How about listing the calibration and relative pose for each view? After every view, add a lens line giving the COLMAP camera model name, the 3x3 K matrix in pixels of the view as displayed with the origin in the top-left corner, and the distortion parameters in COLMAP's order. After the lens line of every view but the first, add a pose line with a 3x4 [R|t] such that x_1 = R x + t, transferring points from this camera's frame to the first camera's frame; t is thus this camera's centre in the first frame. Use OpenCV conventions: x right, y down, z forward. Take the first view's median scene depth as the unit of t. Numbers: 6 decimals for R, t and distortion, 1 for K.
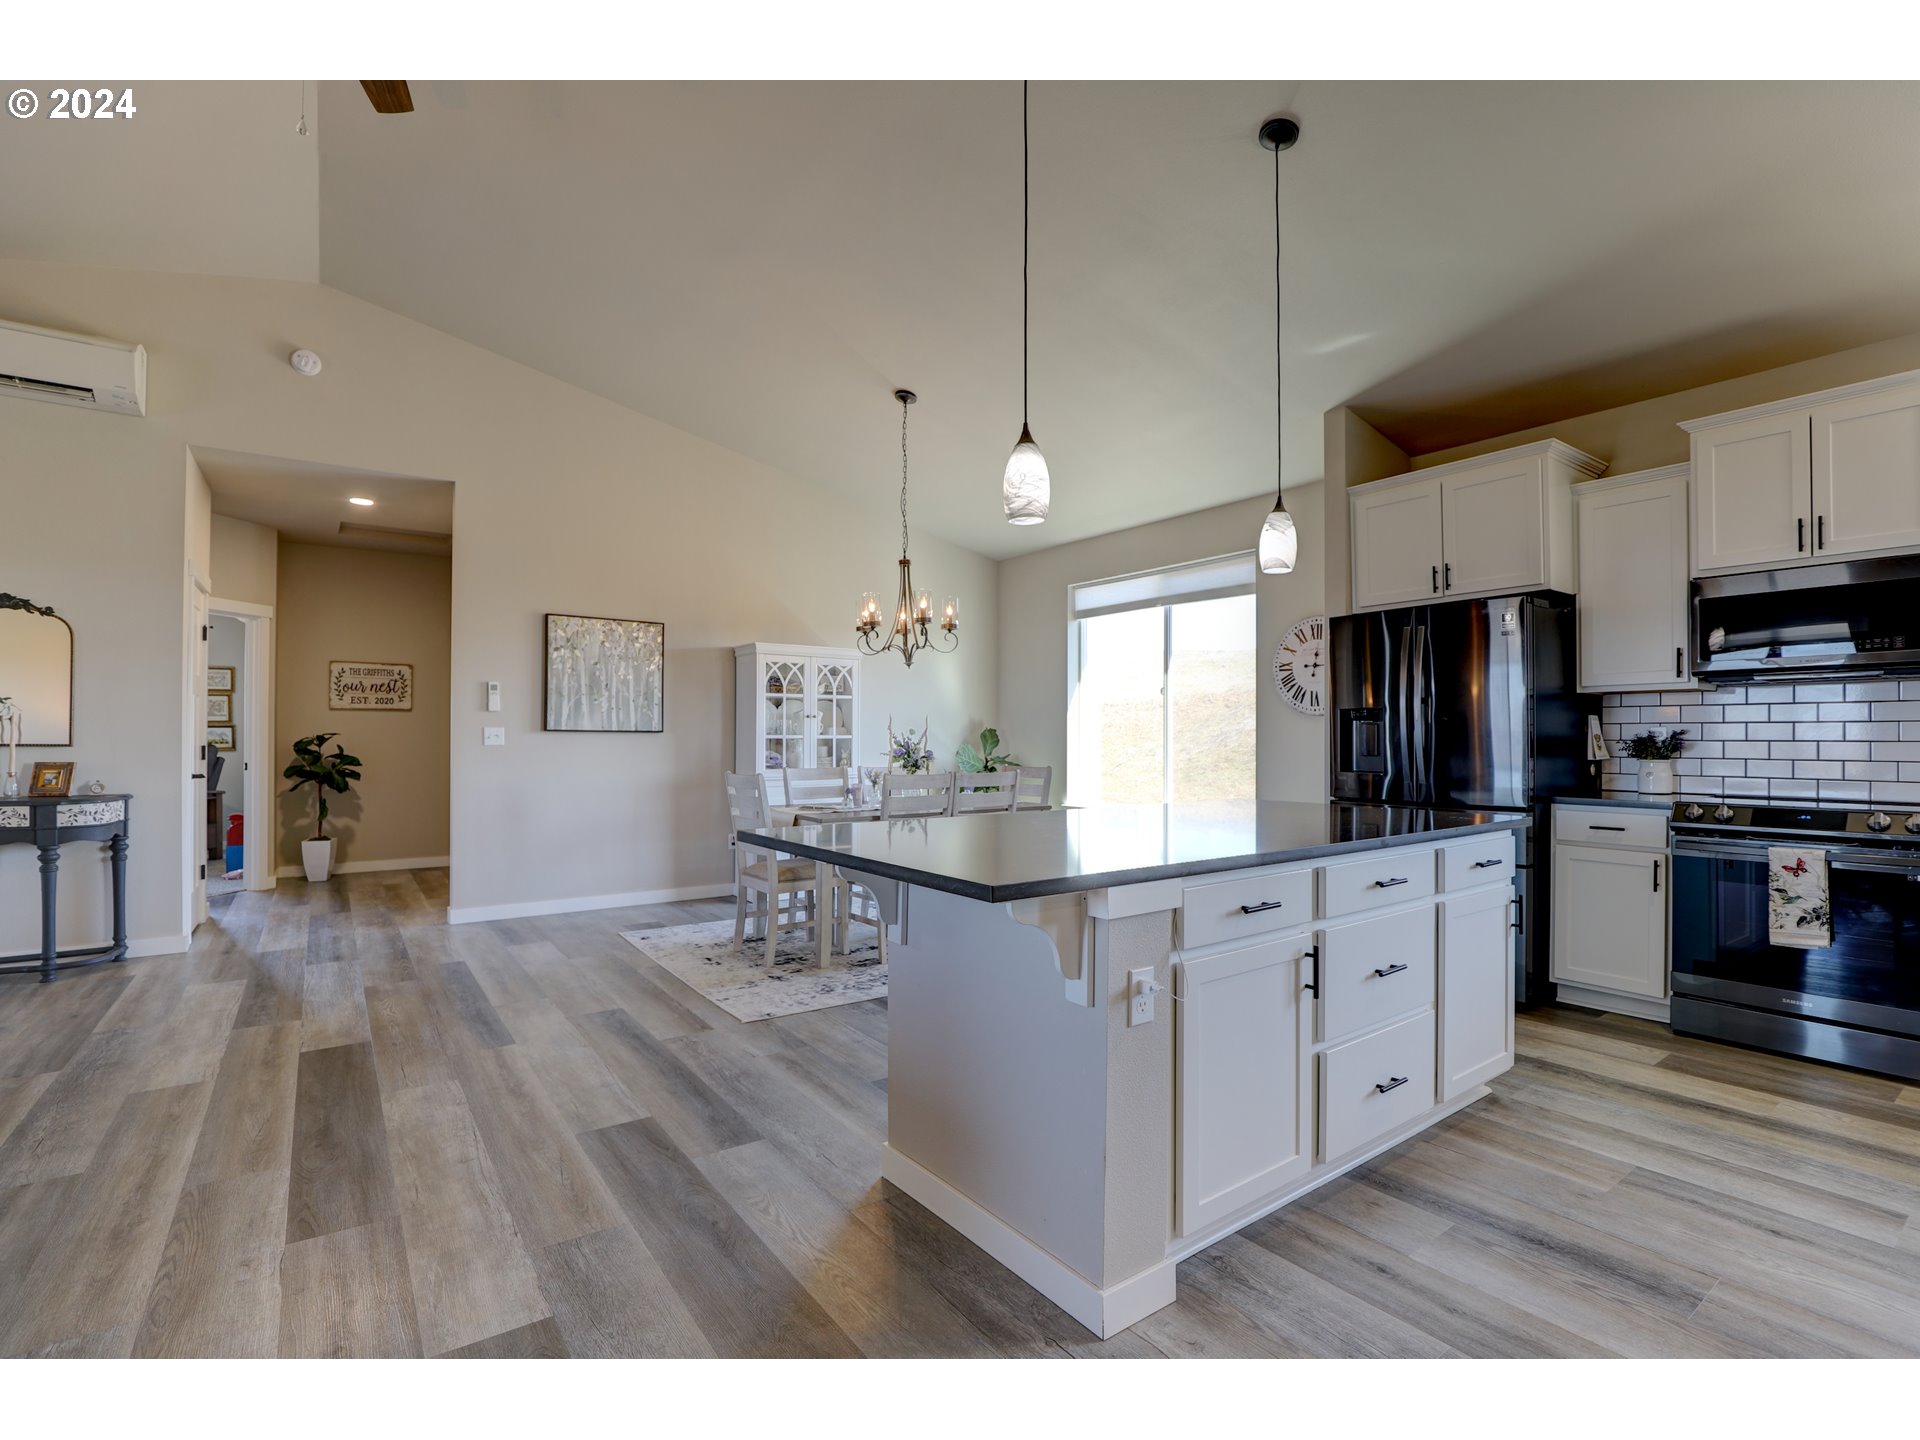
lens RADIAL K [[888.9, 0, 968.3], [0, 888.9, 732.6], [0, 0, 1]] dist [-0.035065, 0.007466]
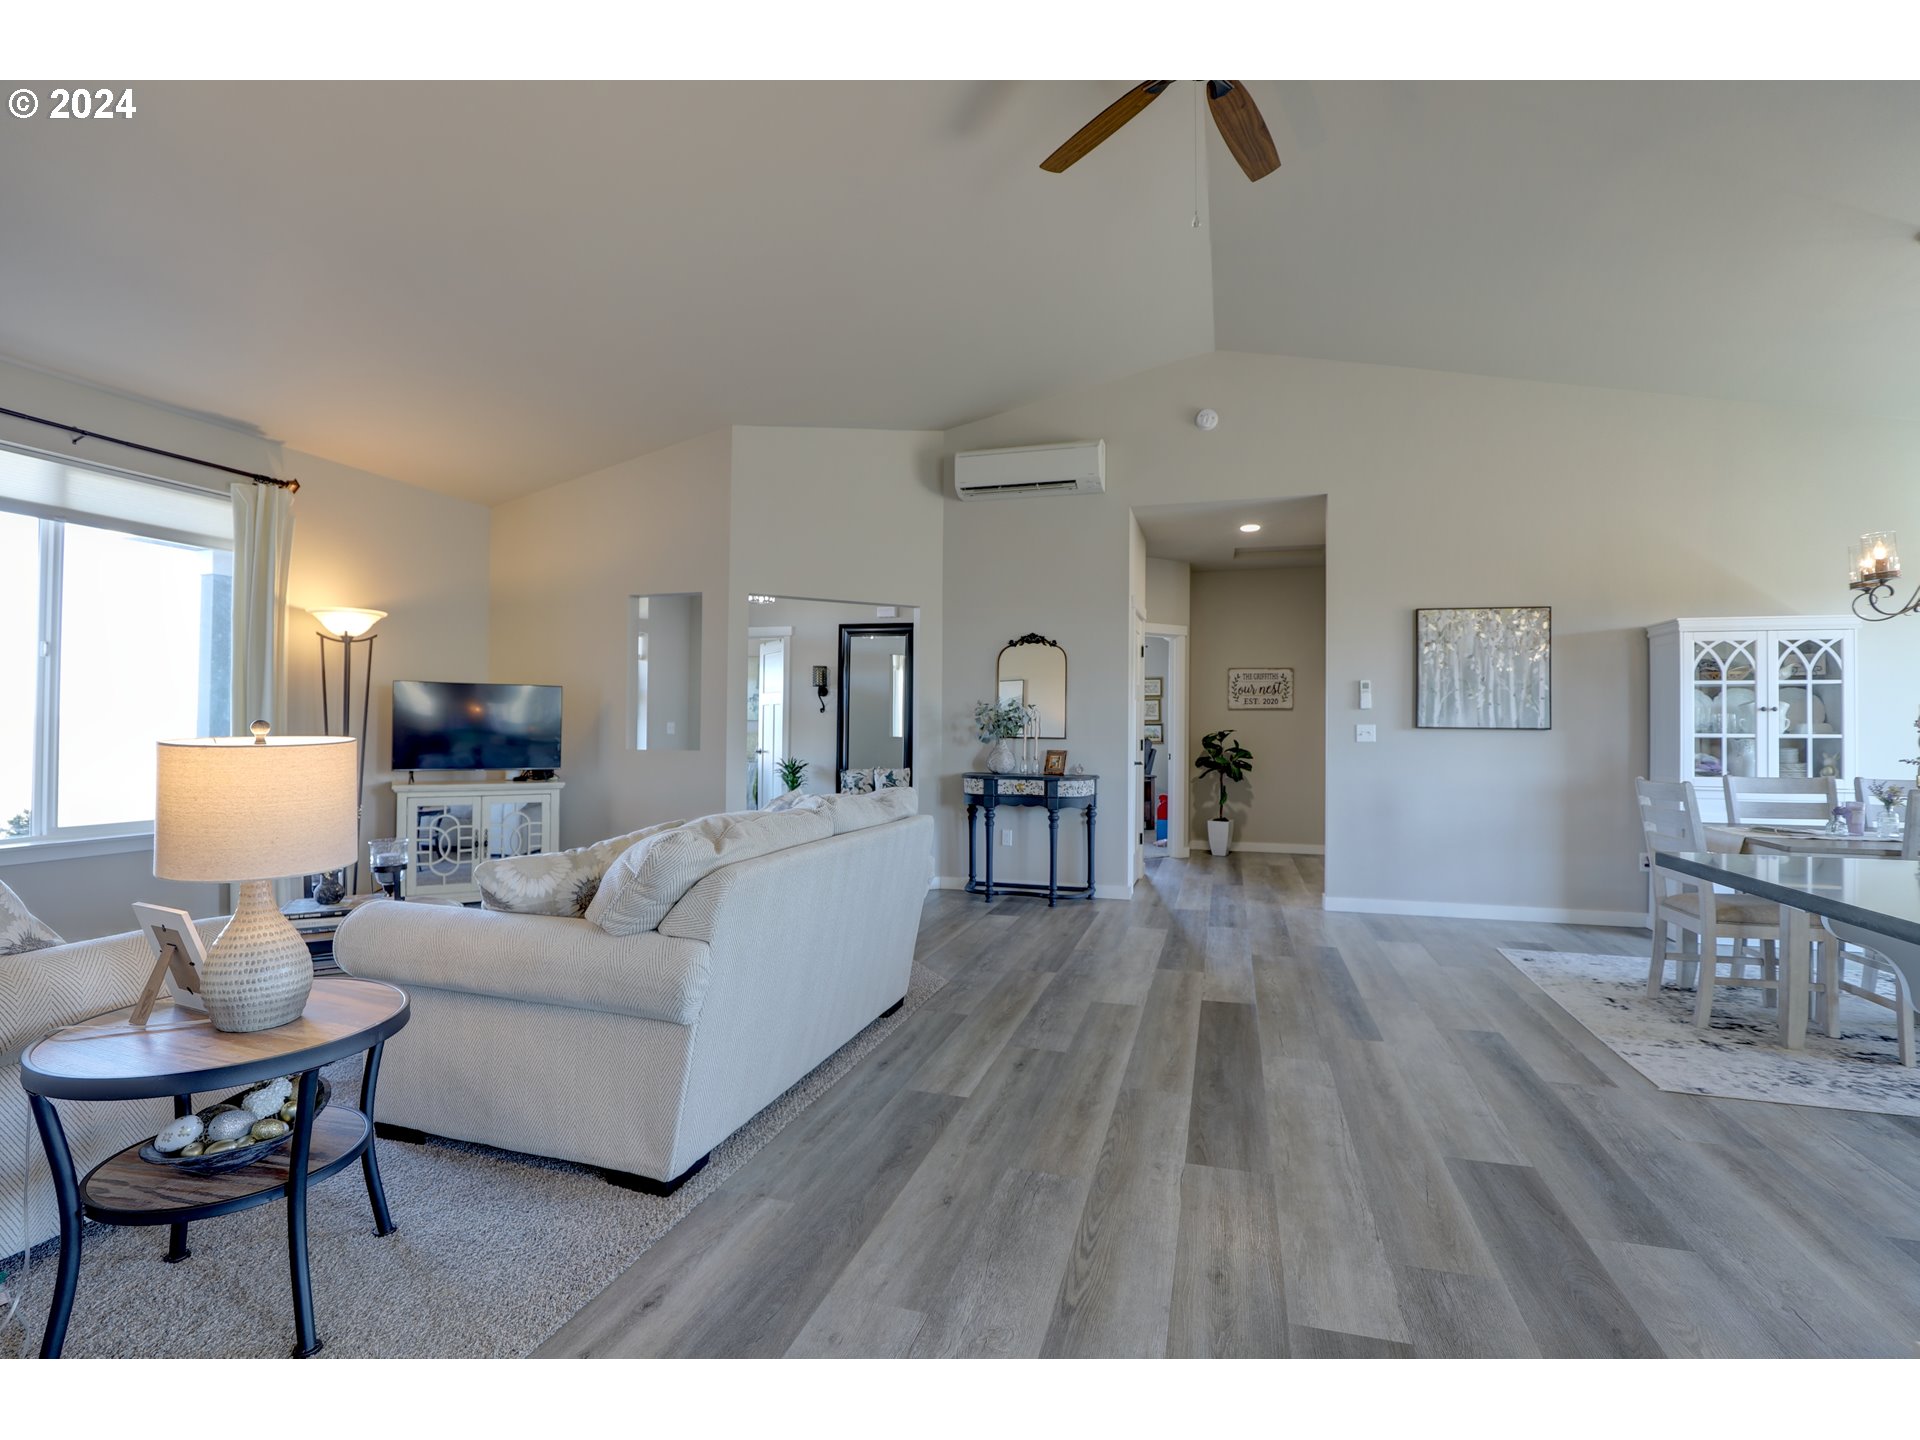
lens RADIAL K [[888.9, 0, 958.5], [0, 888.9, 717.5], [0, 0, 1]] dist [-0.035065, 0.007466]
pose [[0.600613, -0.009329, -0.799486, -0.005185], [-0.001813, 0.999913, -0.013030, 0.000635], [0.799538, 0.009275, 0.600544, 0.013021]]
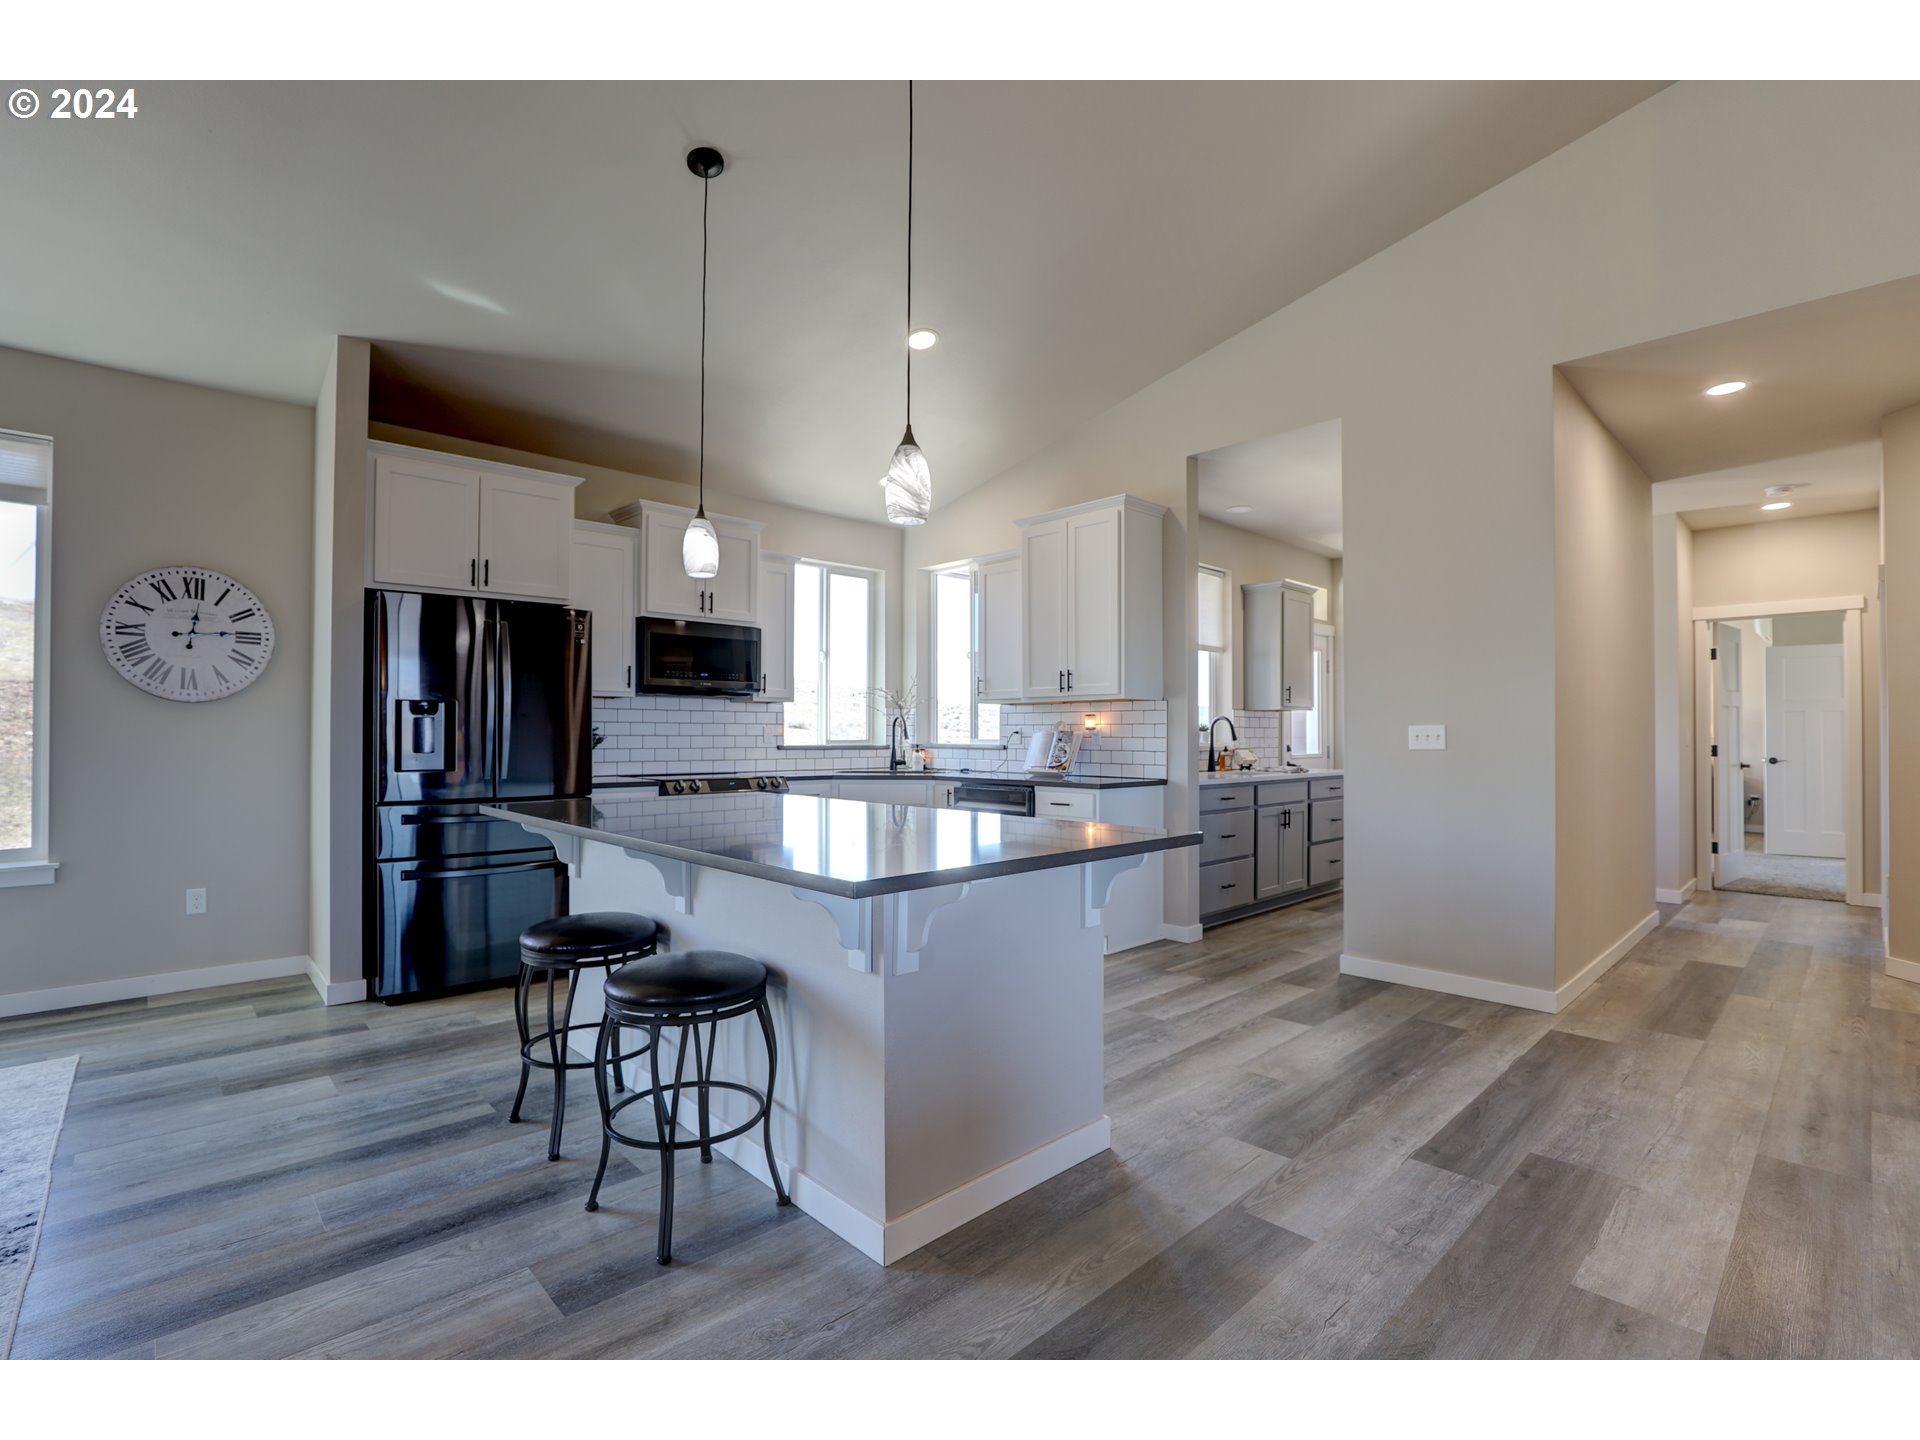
lens RADIAL K [[888.9, 0, 967.7], [0, 888.9, 724.5], [0, 0, 1]] dist [-0.035065, 0.007466]
pose [[-0.127437, 0.009963, 0.991797, -0.578161], [-0.007531, 0.999911, -0.011012, 0.003226], [-0.991818, -0.008872, -0.127351, 0.644818]]
